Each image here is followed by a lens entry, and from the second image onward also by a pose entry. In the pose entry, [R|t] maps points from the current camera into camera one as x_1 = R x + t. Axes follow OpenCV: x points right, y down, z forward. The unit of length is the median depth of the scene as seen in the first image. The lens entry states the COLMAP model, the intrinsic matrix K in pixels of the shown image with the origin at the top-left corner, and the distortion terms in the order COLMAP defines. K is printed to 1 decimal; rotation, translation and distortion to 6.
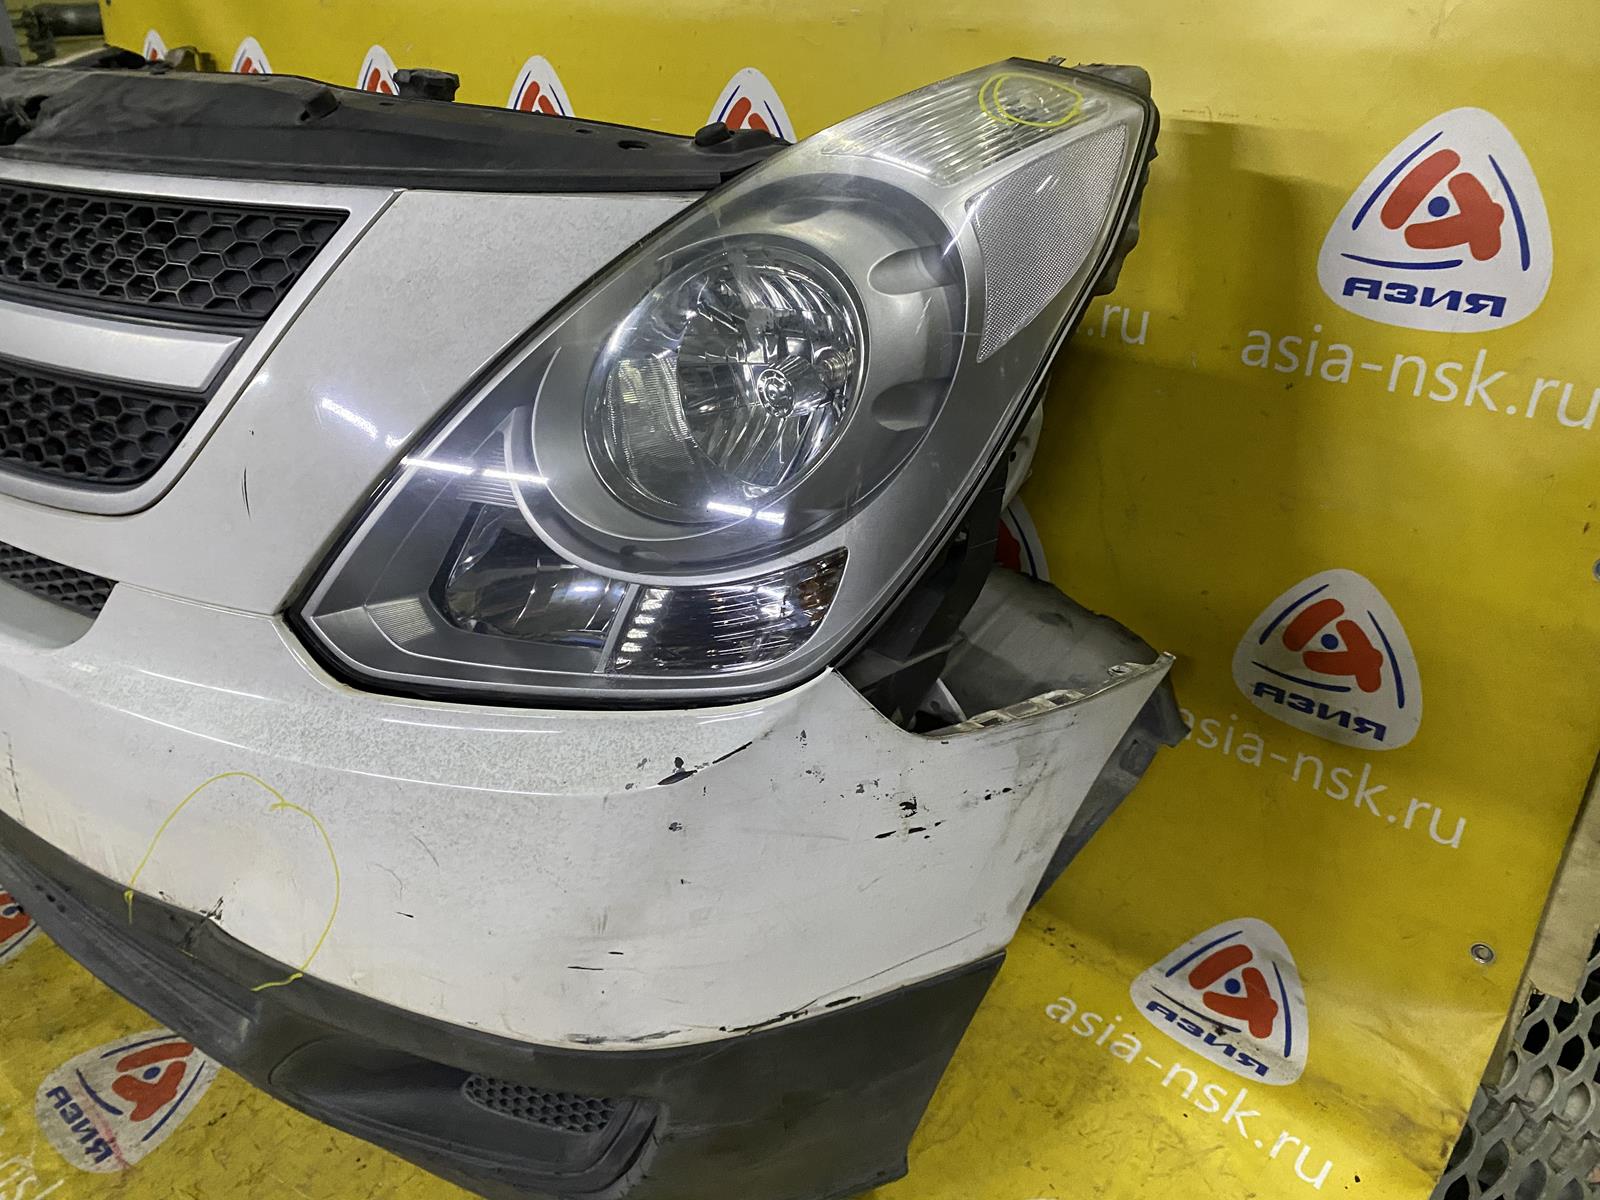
lens RADIAL K [[1220.4, 0, 801.4], [0, 1220.4, 595.4], [0, 0, 1]] dist [0.012745, -0.005956]
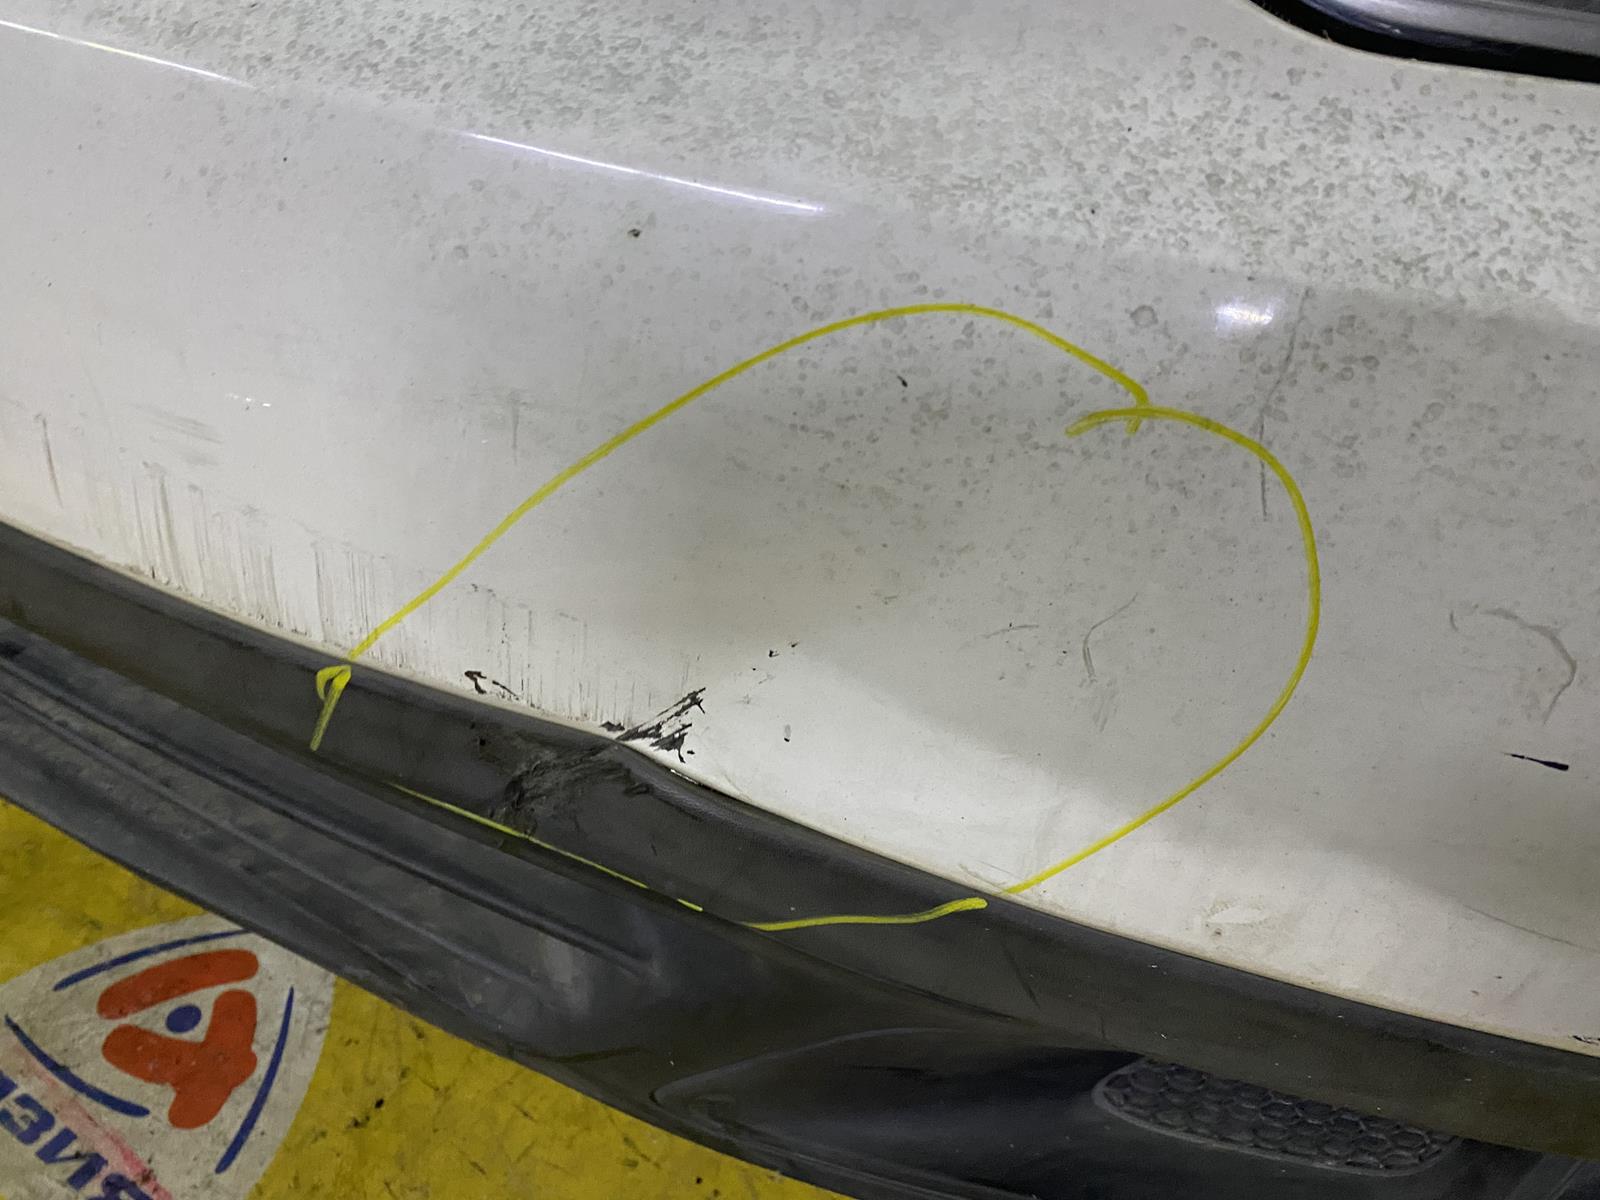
lens RADIAL K [[1220.4, 0, 799.7], [0, 1220.4, 607.0], [0, 0, 1]] dist [0.012745, -0.005956]
pose [[0.970833, 0.022621, 0.238688, -0.432493], [-0.070050, 0.978862, 0.192152, 0.124076], [-0.229296, -0.203268, 0.951896, 0.538093]]
